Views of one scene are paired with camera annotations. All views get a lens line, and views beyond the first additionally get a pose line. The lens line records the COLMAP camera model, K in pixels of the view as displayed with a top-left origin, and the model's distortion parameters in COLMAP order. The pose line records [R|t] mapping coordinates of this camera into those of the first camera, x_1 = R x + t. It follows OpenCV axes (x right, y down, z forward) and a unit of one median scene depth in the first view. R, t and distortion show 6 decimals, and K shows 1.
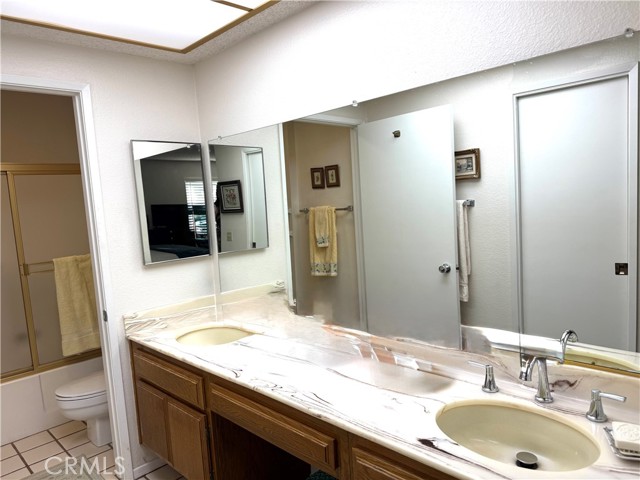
lens RADIAL K [[454.2, 0, 326.4], [0, 454.2, 242.6], [0, 0, 1]] dist [0.079285, -0.113584]
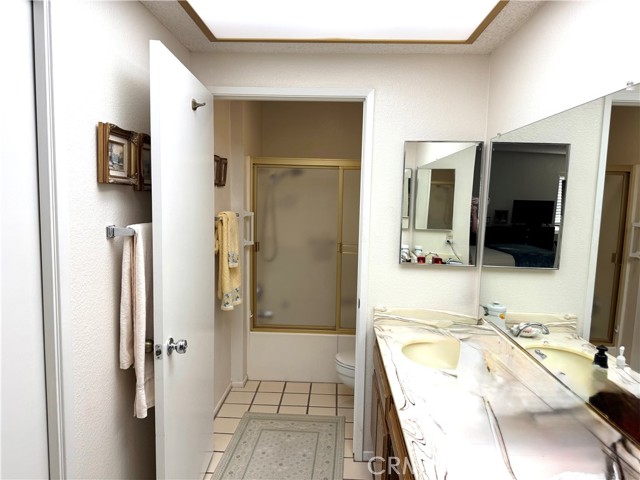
lens RADIAL K [[454.2, 0, 320.0], [0, 454.2, 239.7], [0, 0, 1]] dist [0.079285, -0.113584]
pose [[0.667601, 0.153074, -0.728613, 0.213578], [-0.141249, 0.986903, 0.077917, -0.057292], [0.730998, 0.050898, 0.680479, 0.181891]]
